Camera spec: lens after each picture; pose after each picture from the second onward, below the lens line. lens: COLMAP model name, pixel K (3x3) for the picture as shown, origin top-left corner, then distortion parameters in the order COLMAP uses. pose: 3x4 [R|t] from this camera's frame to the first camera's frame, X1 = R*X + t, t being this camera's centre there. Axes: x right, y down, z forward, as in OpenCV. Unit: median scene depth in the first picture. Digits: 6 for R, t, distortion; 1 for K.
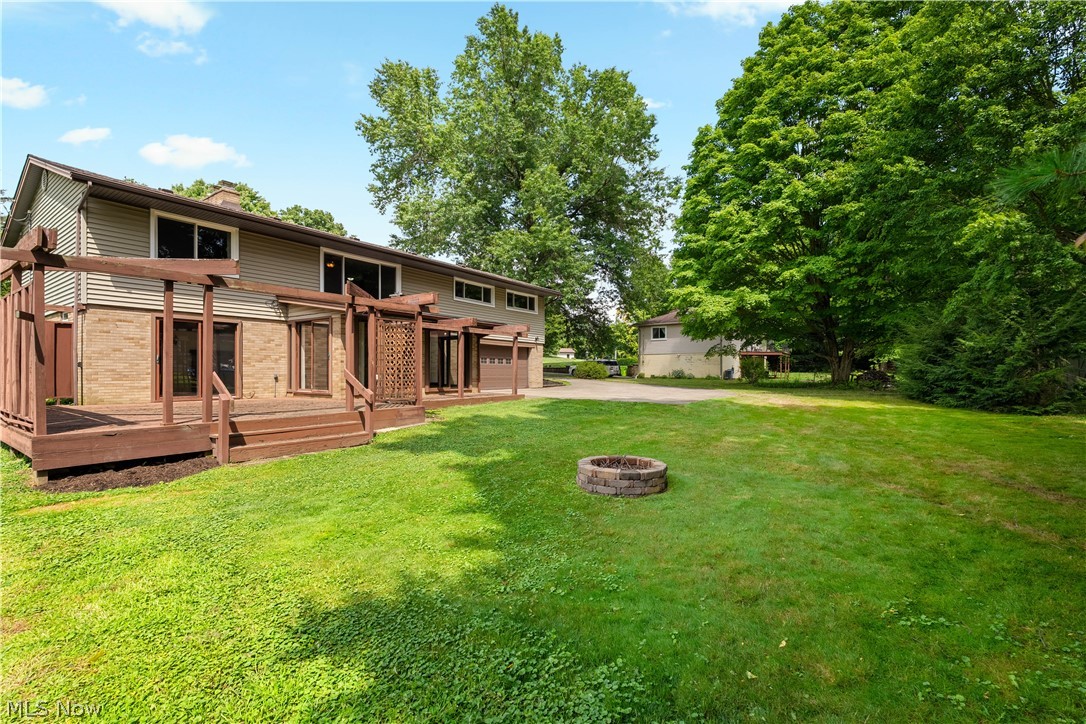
lens RADIAL K [[472.3, 0, 540.0], [0, 472.3, 363.1], [0, 0, 1]] dist [-0.000708, -0.000305]
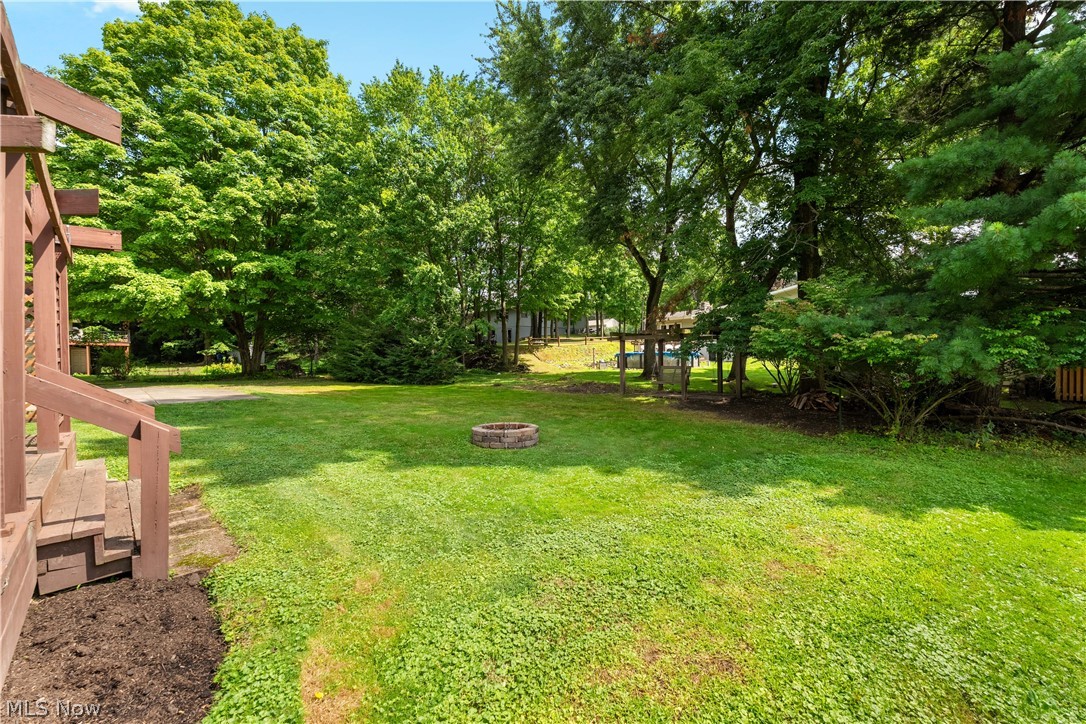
lens RADIAL K [[472.3, 0, 540.0], [0, 472.3, 363.1], [0, 0, 1]] dist [-0.000708, -0.000305]
pose [[0.201609, -0.016788, 0.979322, -0.338555], [0.003087, 0.999859, 0.016505, 0.003322], [-0.979461, -0.000304, 0.201632, 0.175088]]
